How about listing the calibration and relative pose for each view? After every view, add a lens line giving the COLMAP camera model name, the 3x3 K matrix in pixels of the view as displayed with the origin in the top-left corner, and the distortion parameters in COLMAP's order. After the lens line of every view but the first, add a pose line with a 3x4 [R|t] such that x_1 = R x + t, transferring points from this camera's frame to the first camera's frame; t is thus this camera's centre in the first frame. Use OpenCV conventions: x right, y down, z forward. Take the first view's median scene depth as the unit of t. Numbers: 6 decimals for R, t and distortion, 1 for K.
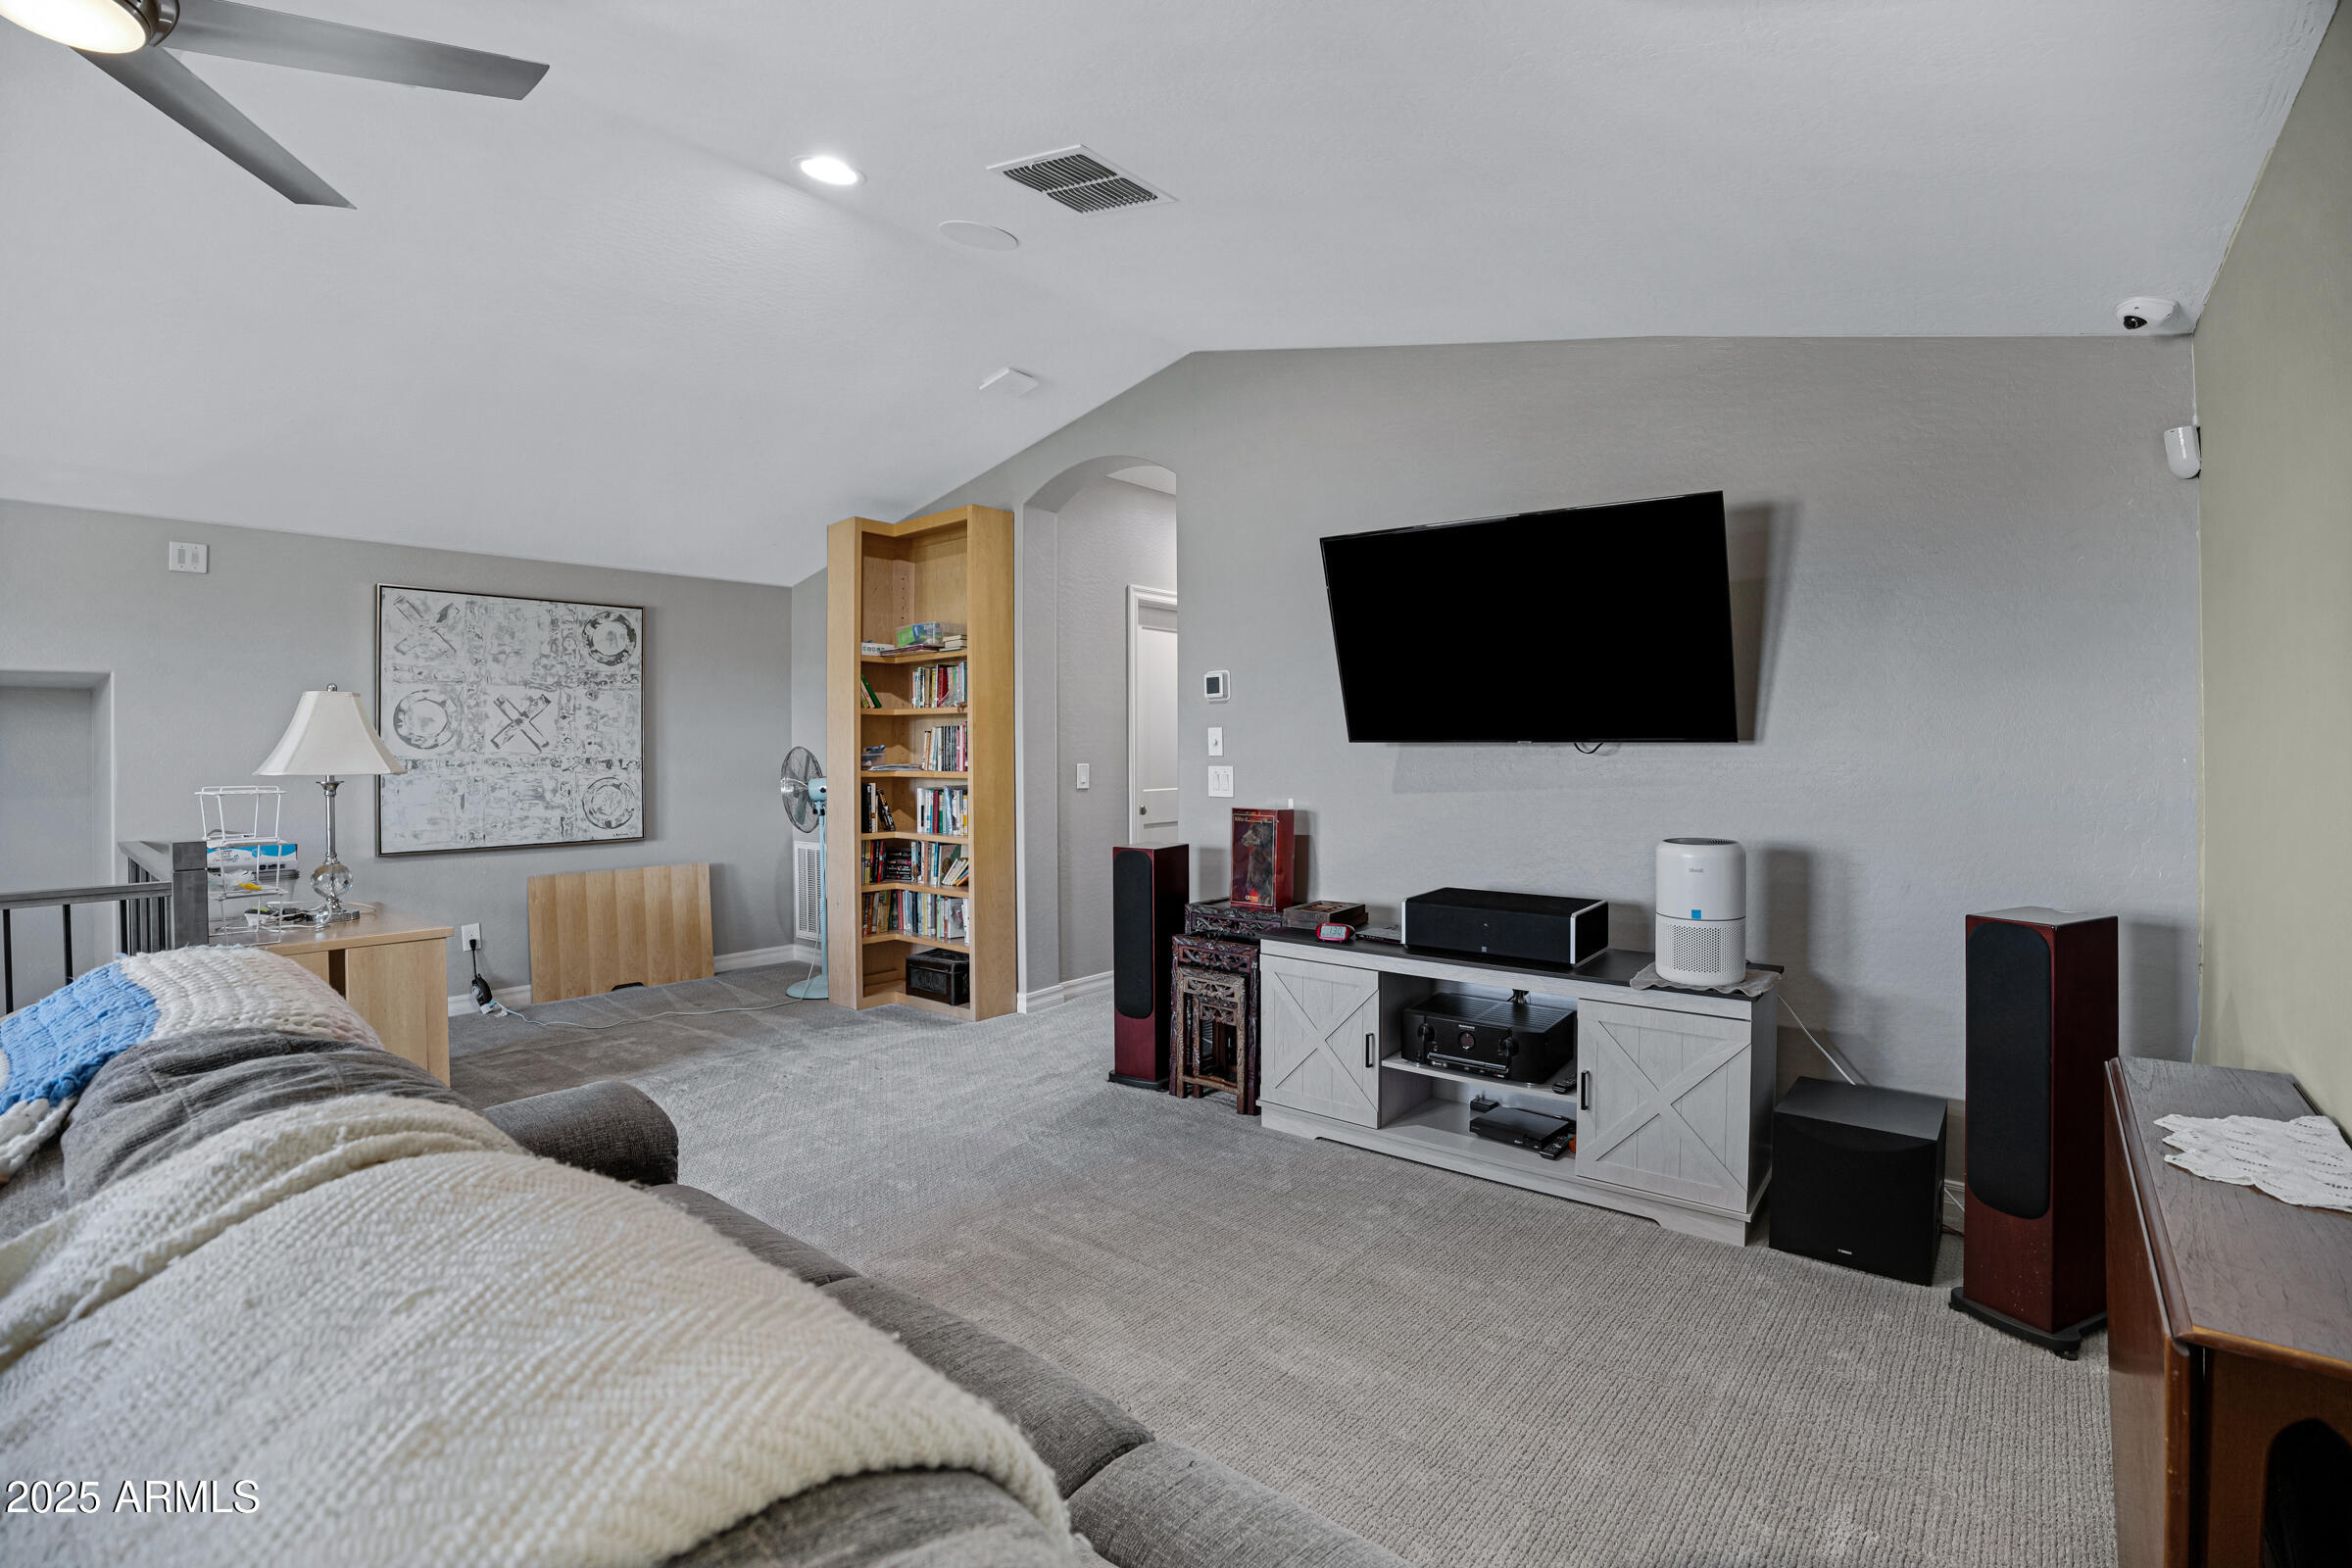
lens RADIAL K [[1116.5, 0, 1174.0], [0, 1116.5, 761.8], [0, 0, 1]] dist [-0.054222, 0.000723]
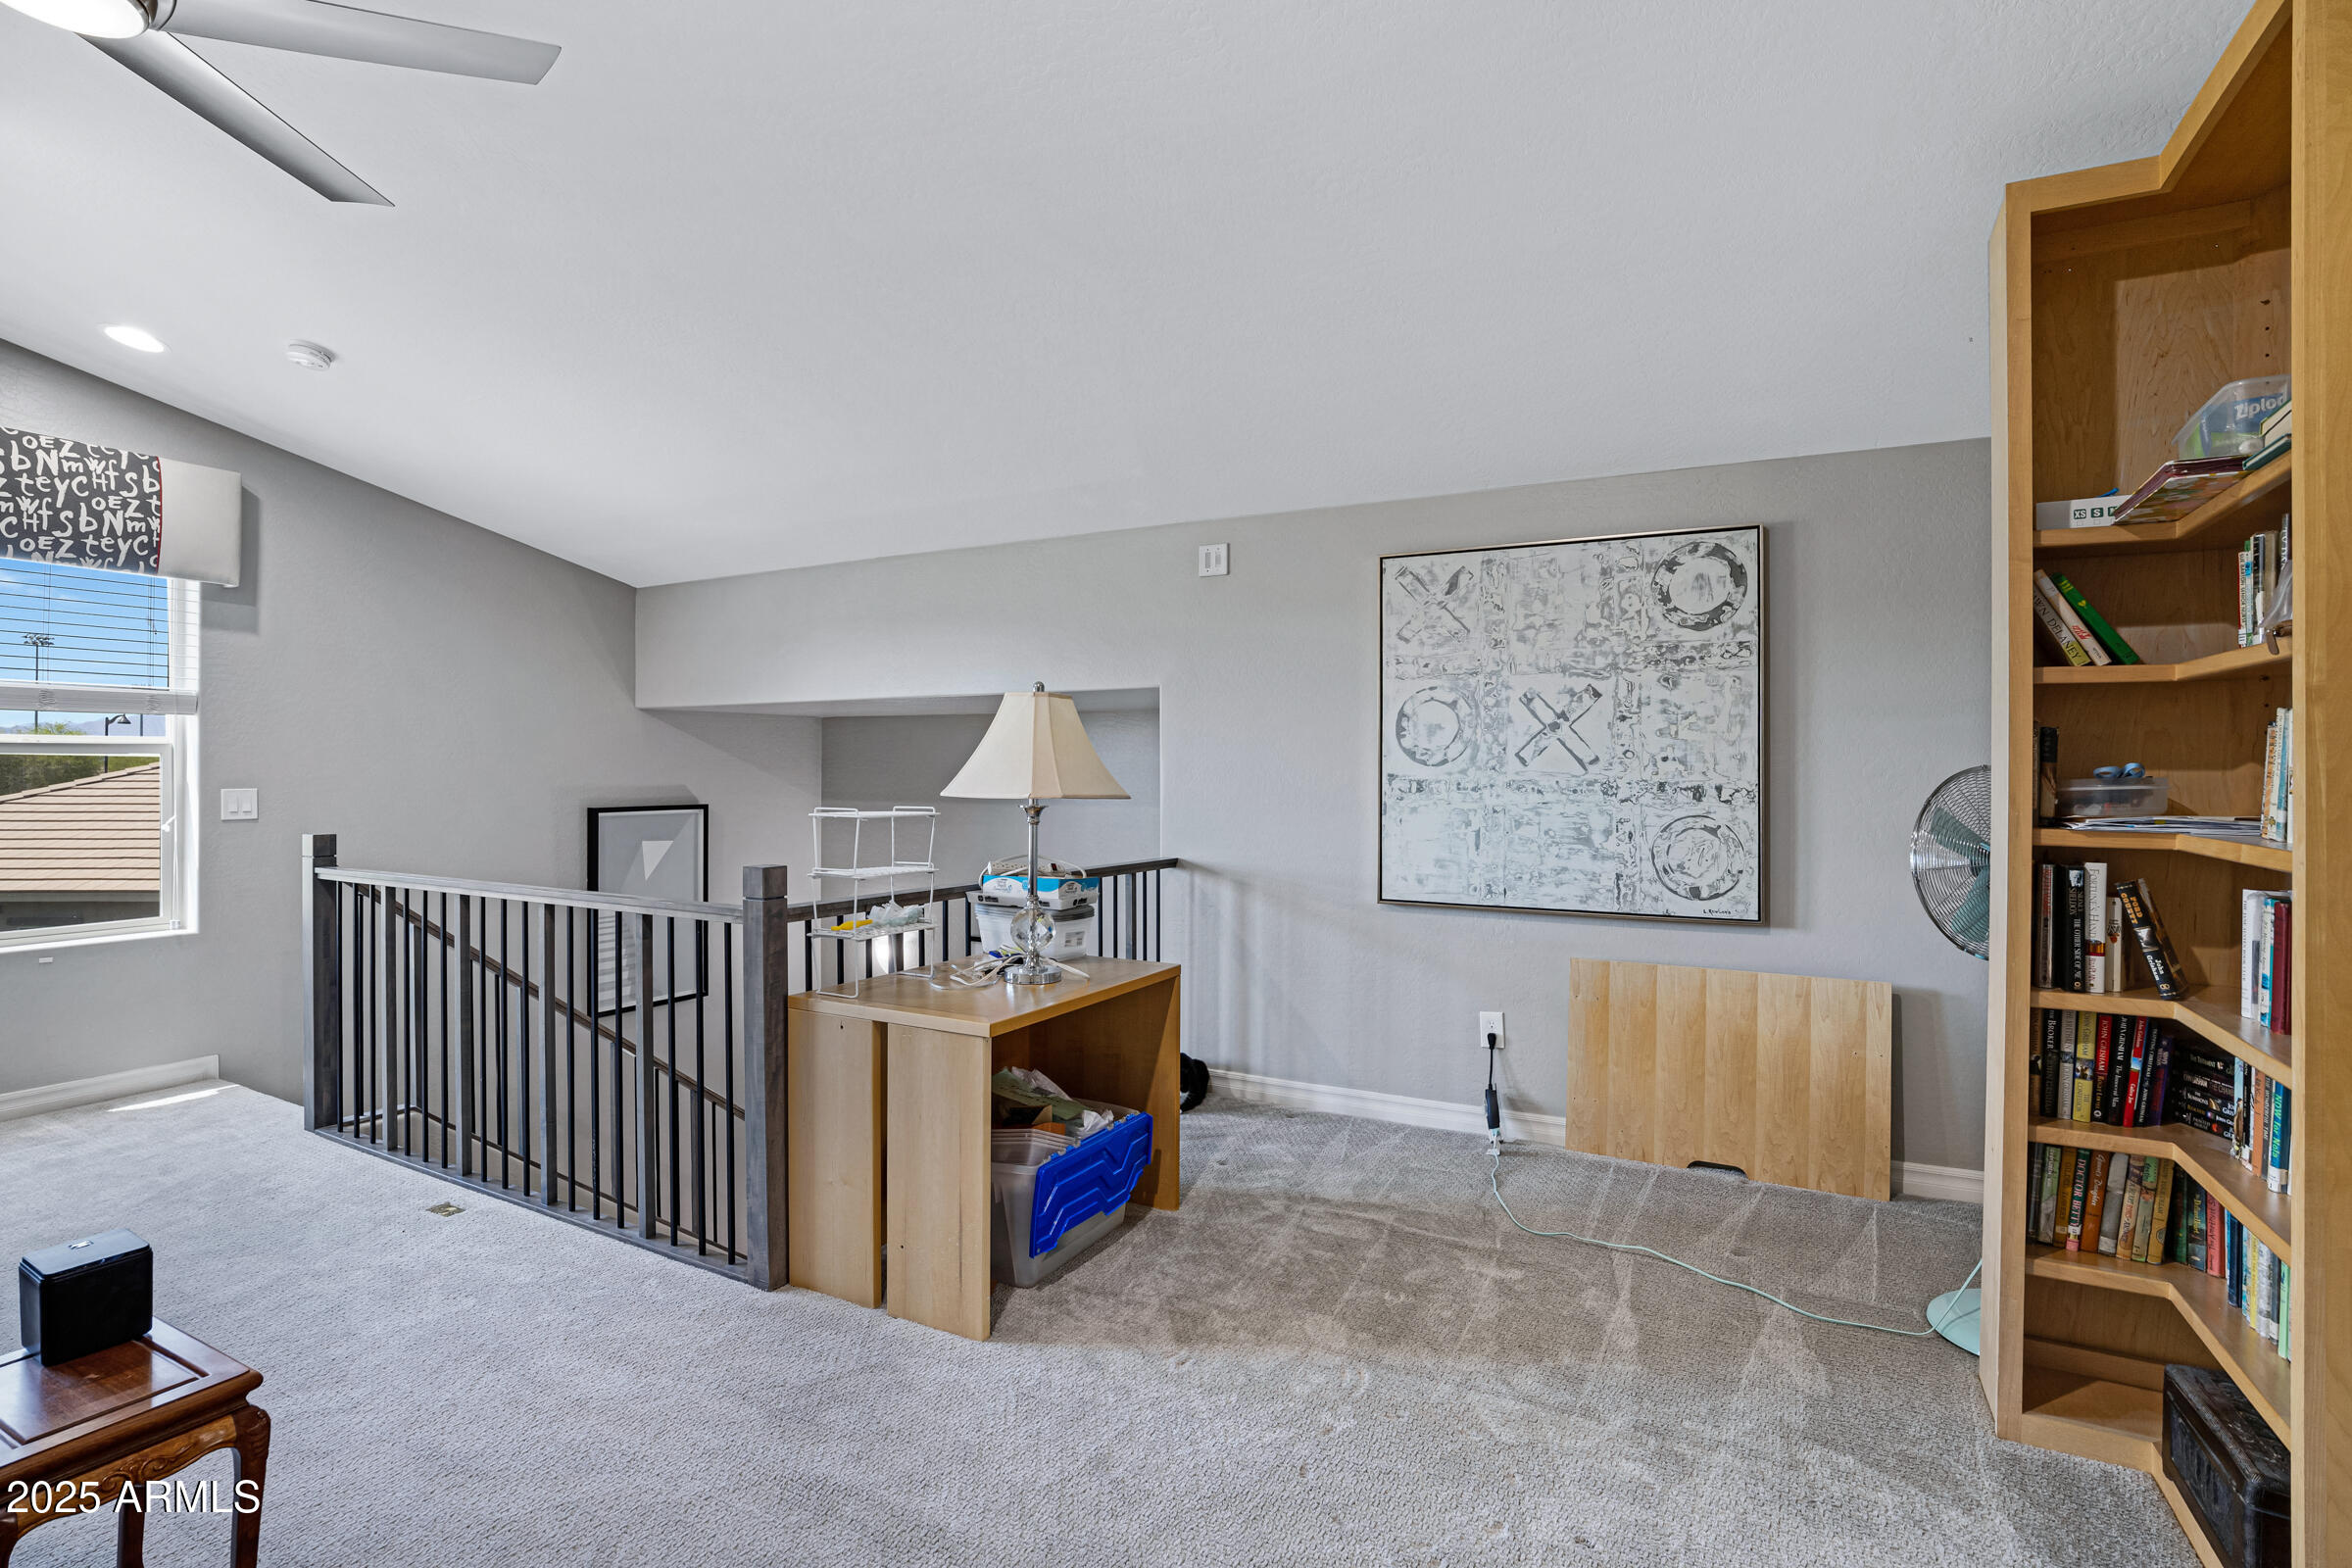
lens RADIAL K [[1116.5, 0, 1174.0], [0, 1116.5, 761.8], [0, 0, 1]] dist [-0.054222, 0.000723]
pose [[0.194181, 0.001902, -0.980964, 0.027155], [-0.018100, 0.999835, -0.001644, -0.009553], [0.980799, 0.018074, 0.194184, 0.634320]]
